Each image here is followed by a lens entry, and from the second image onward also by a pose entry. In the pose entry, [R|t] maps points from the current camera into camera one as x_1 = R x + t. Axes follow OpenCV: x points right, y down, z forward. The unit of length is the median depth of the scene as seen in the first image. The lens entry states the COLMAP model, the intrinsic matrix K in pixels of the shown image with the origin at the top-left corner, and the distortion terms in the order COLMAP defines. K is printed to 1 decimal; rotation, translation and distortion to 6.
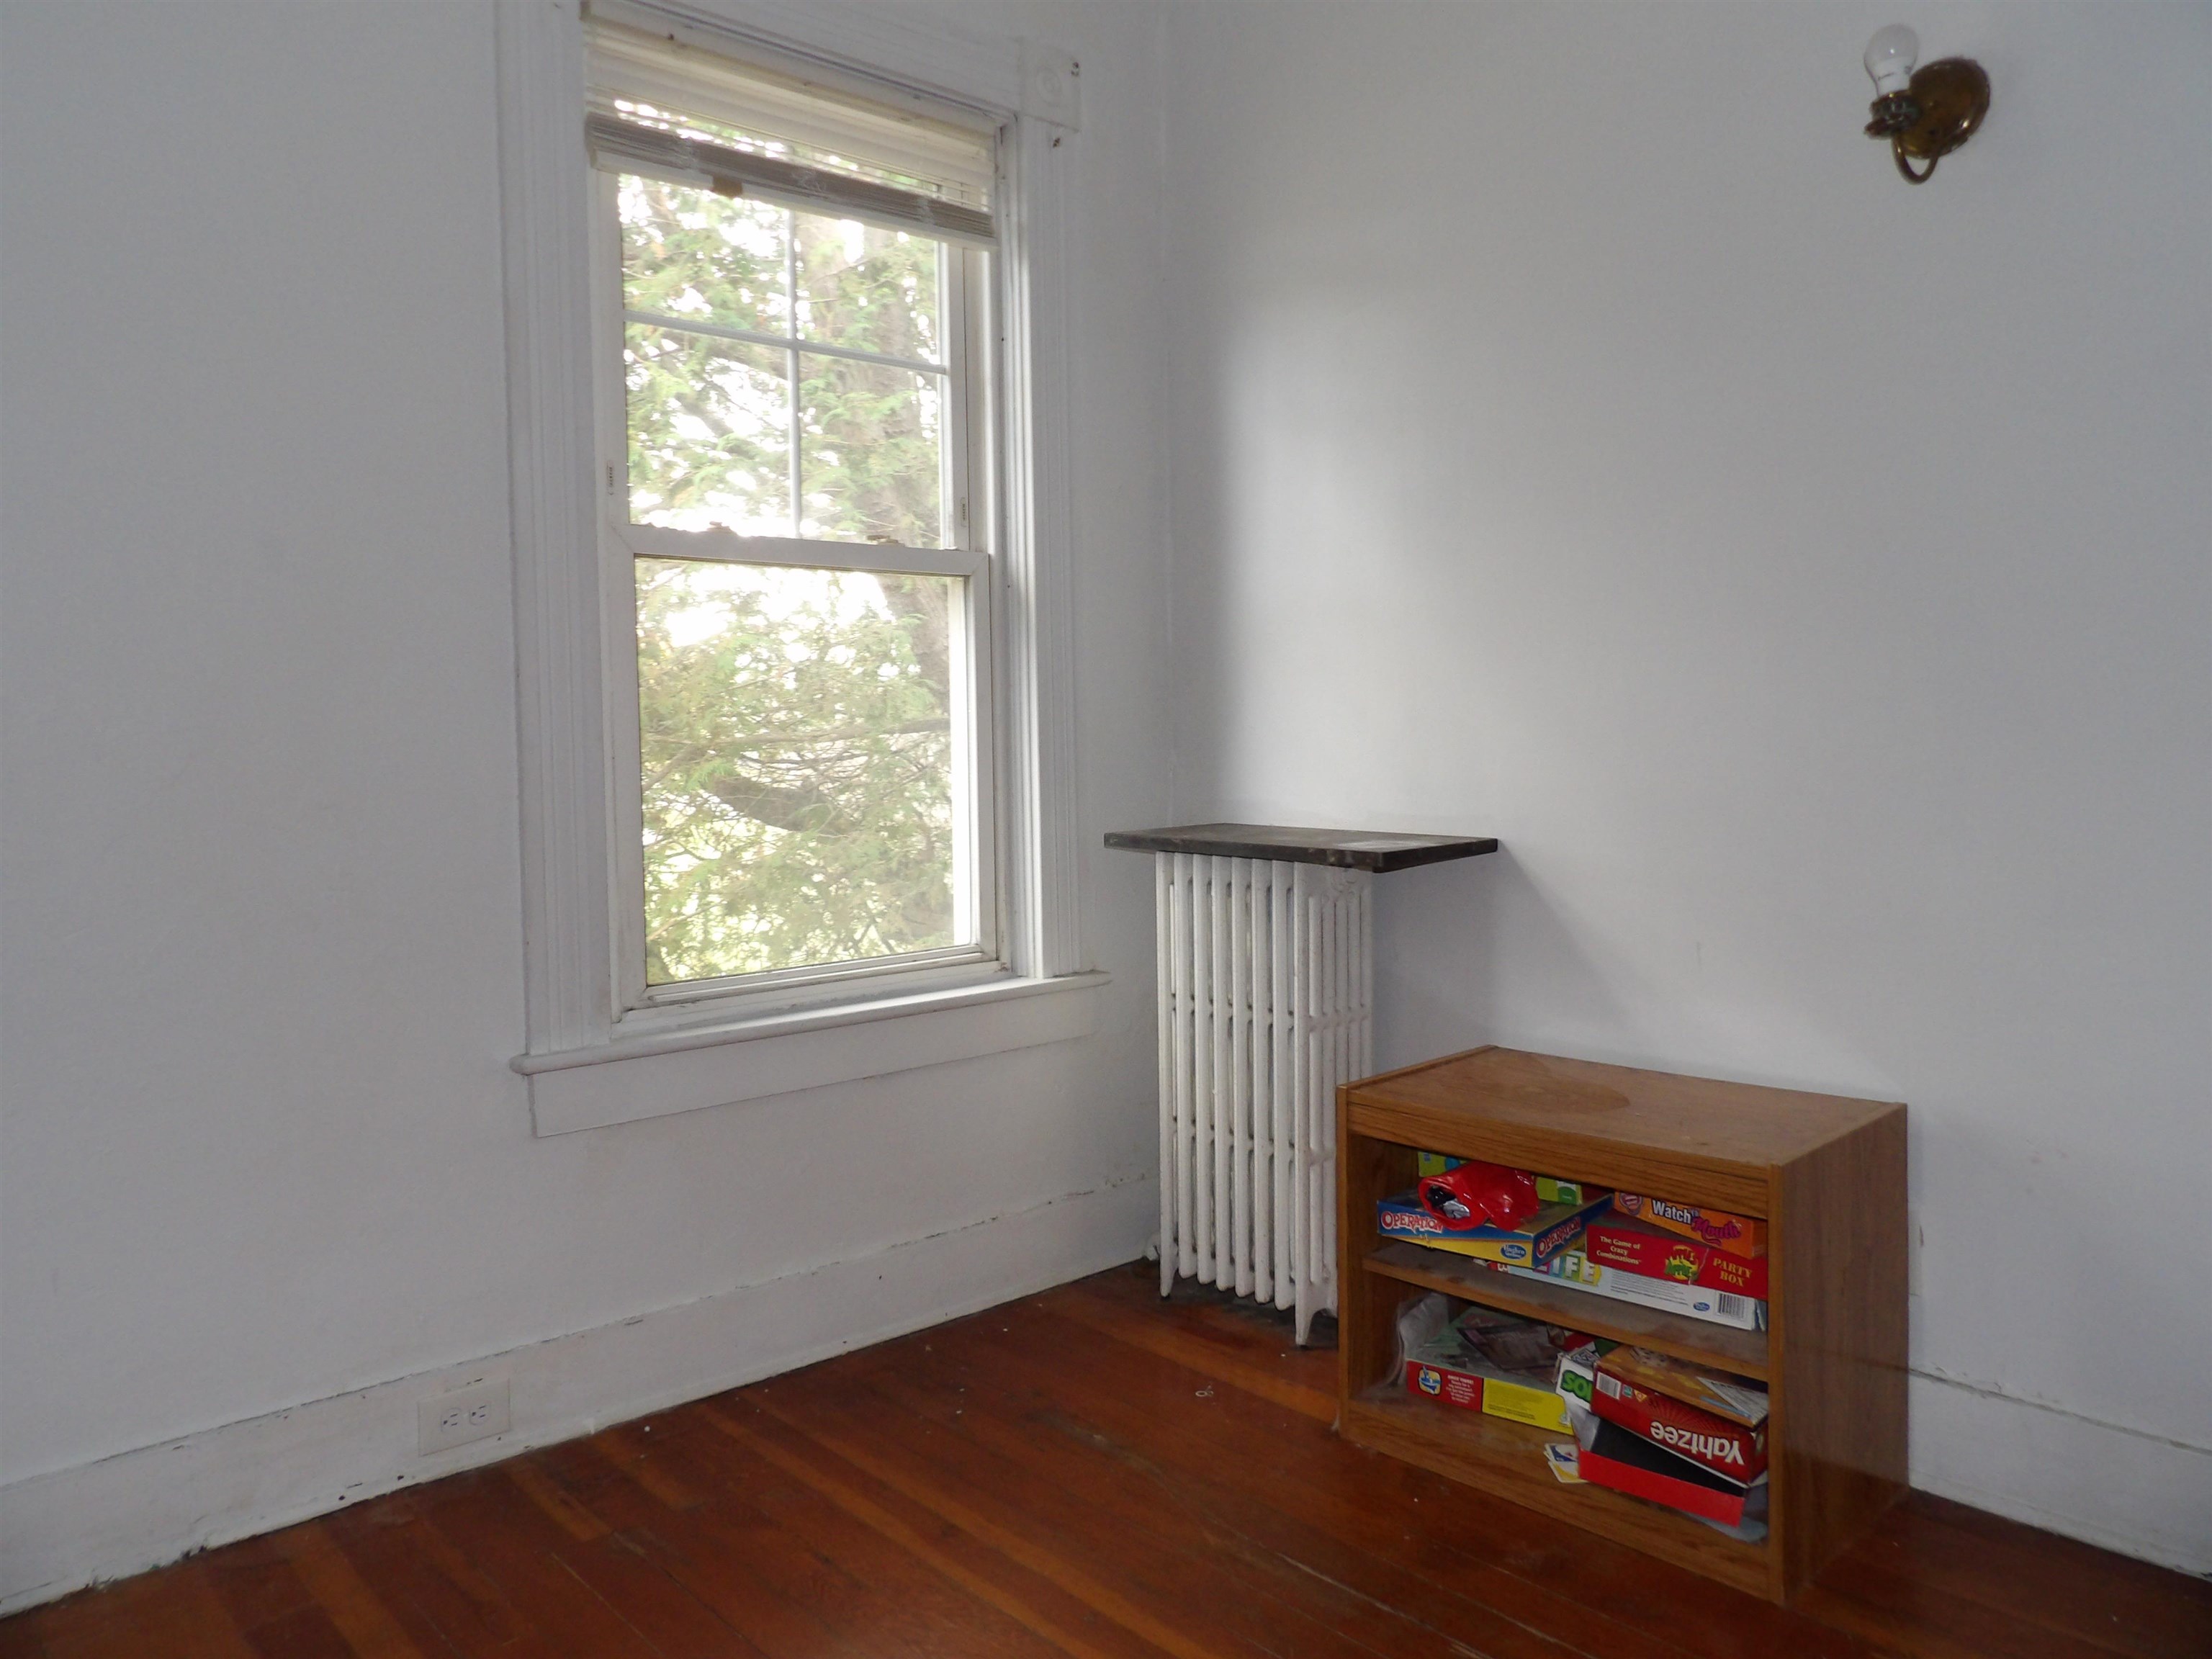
lens RADIAL K [[1635.9, 0, 1105.2], [0, 1635.9, 820.7], [0, 0, 1]] dist [-0.086420, 0.102298]
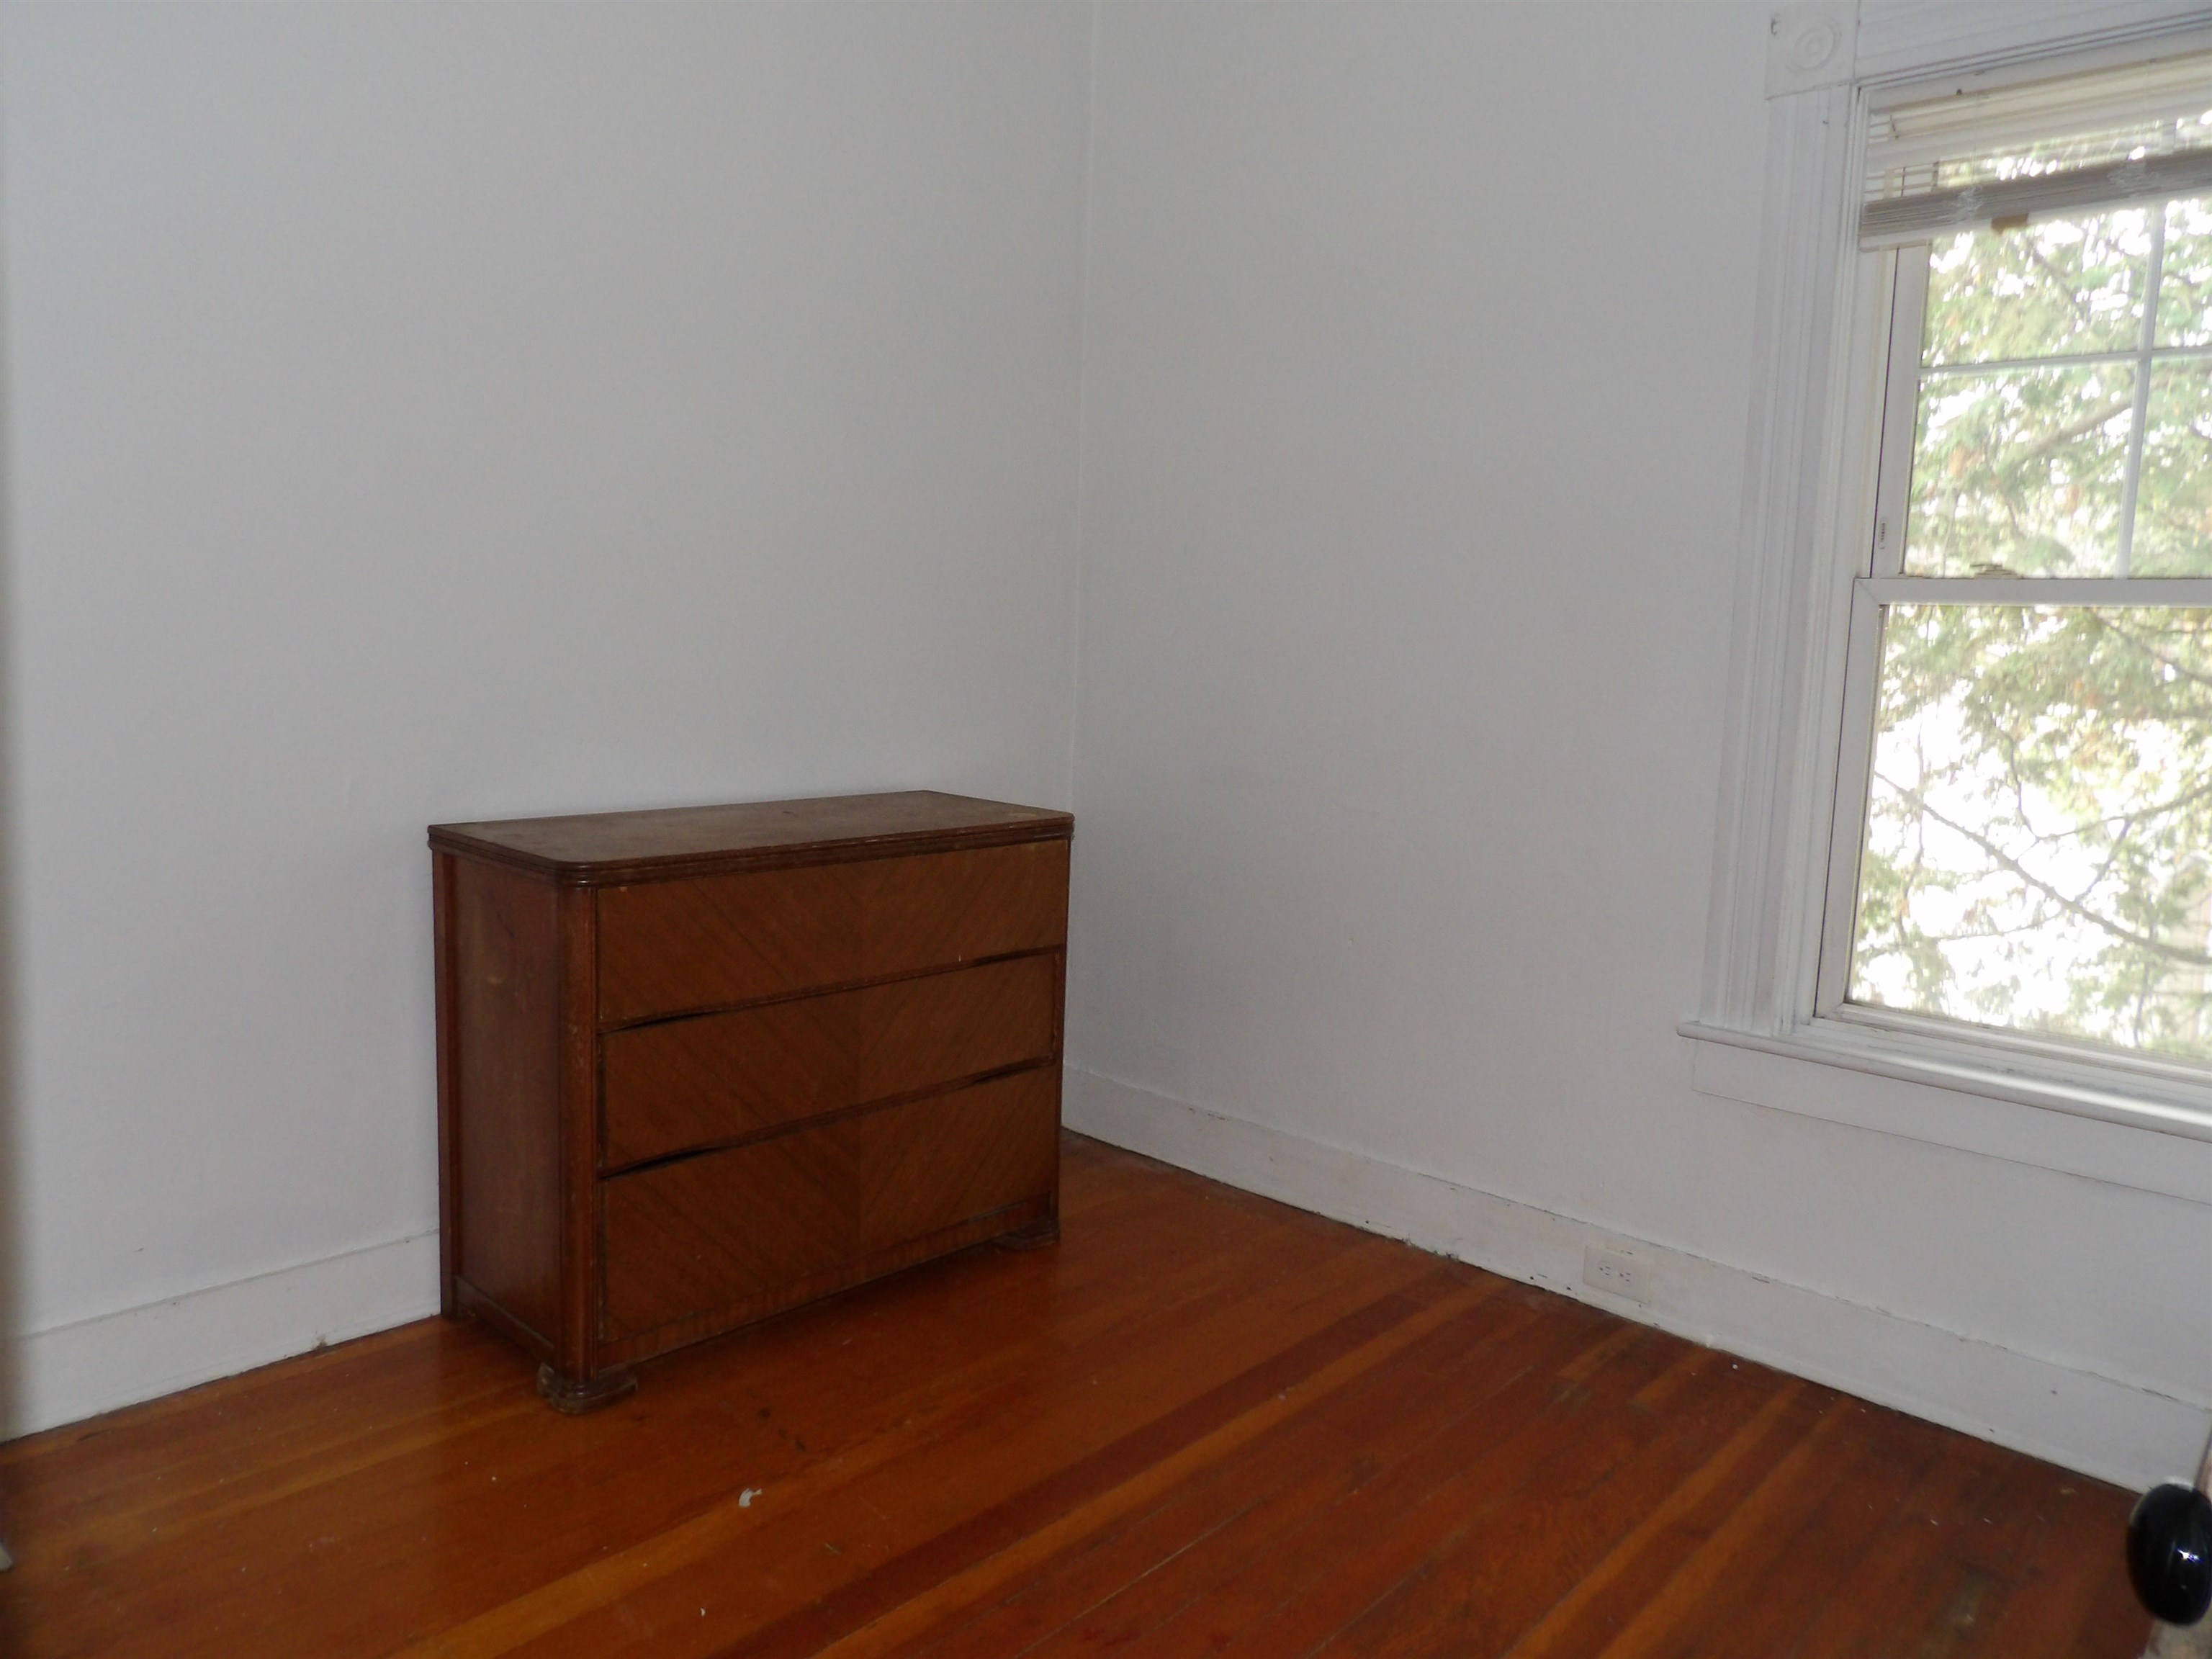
lens RADIAL K [[1567.6, 0, 1115.0], [0, 1567.6, 835.6], [0, 0, 1]] dist [0.001824, 0.092068]
pose [[0.077272, 0.134931, -0.987837, 0.786929], [-0.091437, 0.987583, 0.127744, -0.110564], [0.992808, 0.080454, 0.088650, 0.441485]]
